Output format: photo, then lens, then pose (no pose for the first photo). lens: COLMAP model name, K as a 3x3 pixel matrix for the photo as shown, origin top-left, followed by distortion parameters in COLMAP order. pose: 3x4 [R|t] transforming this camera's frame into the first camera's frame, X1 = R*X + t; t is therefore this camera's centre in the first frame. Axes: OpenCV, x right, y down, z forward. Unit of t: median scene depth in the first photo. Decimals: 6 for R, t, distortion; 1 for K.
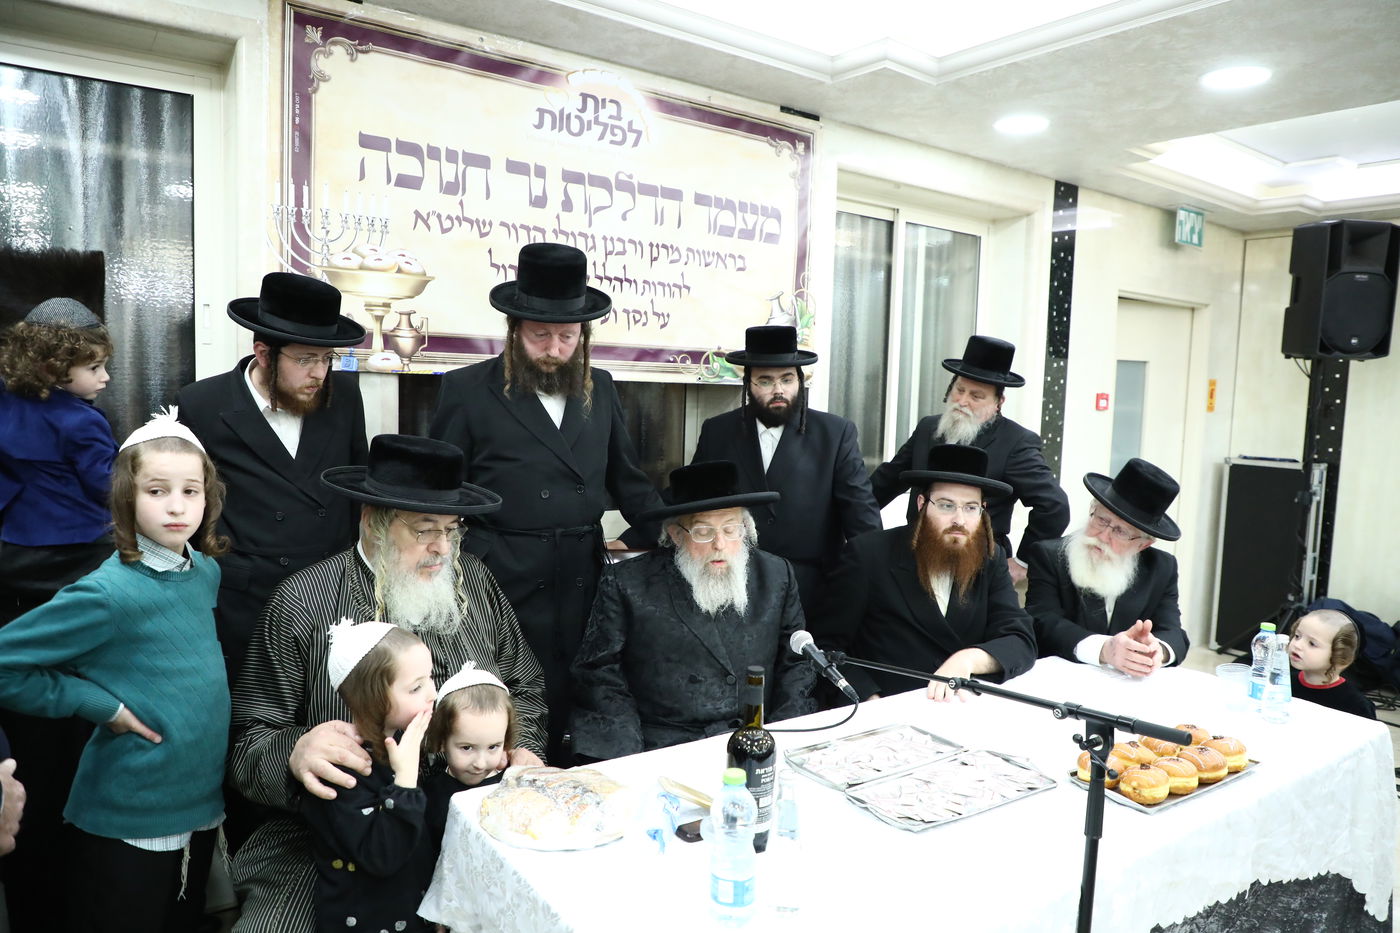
lens RADIAL K [[935.2, 0, 700.0], [0, 935.2, 466.5], [0, 0, 1]] dist [-0.096962, 0.049724]
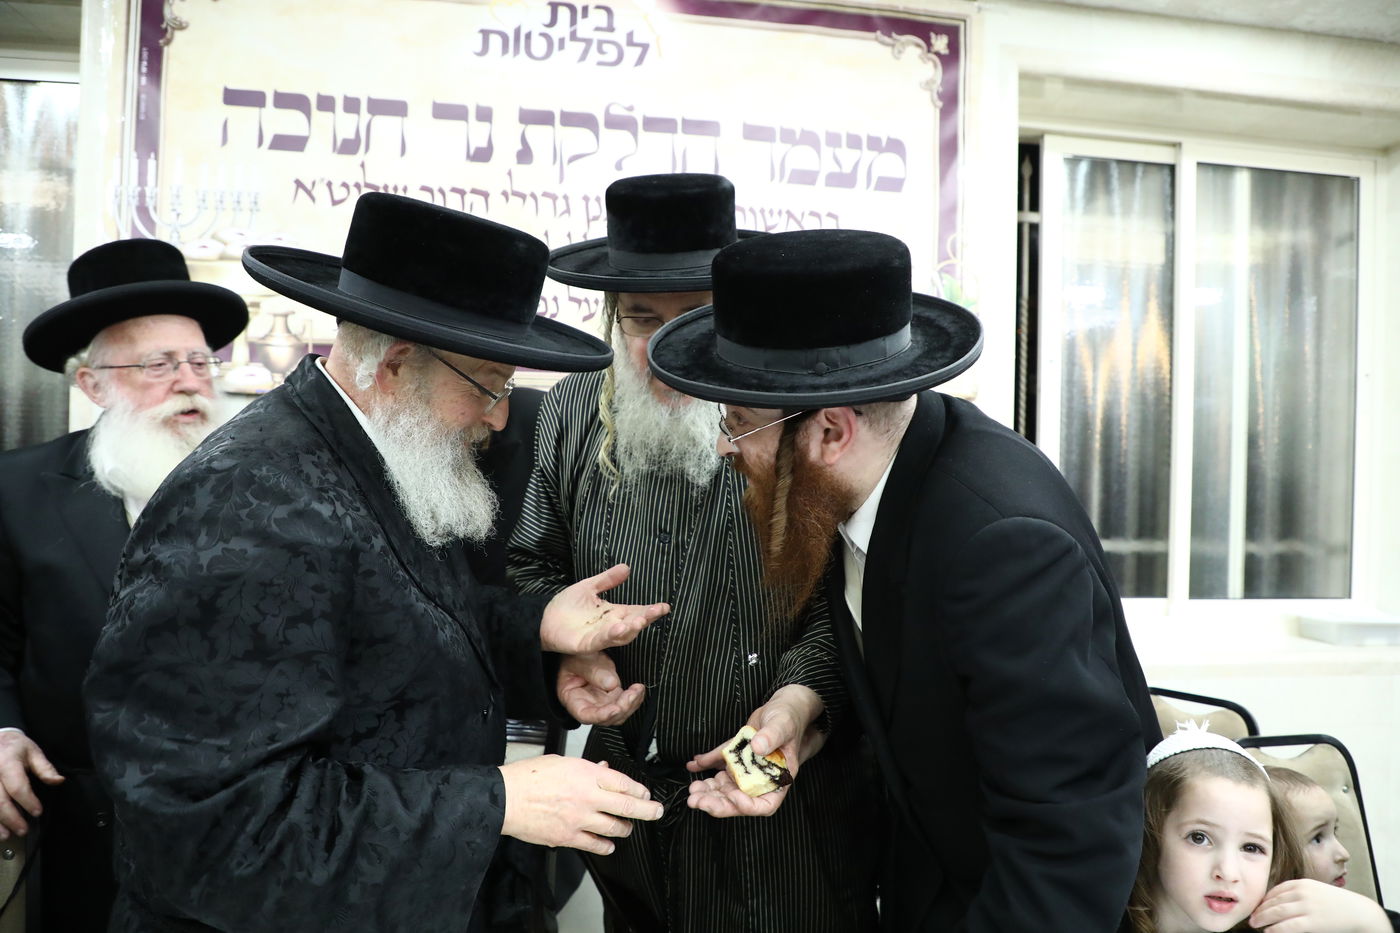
lens RADIAL K [[935.2, 0, 700.0], [0, 935.2, 466.5], [0, 0, 1]] dist [-0.096962, 0.049724]
pose [[0.887782, -0.011697, -0.460115, 0.293385], [-0.032756, 0.995537, -0.088511, 0.010966], [0.459097, 0.093649, 0.883437, 0.459782]]
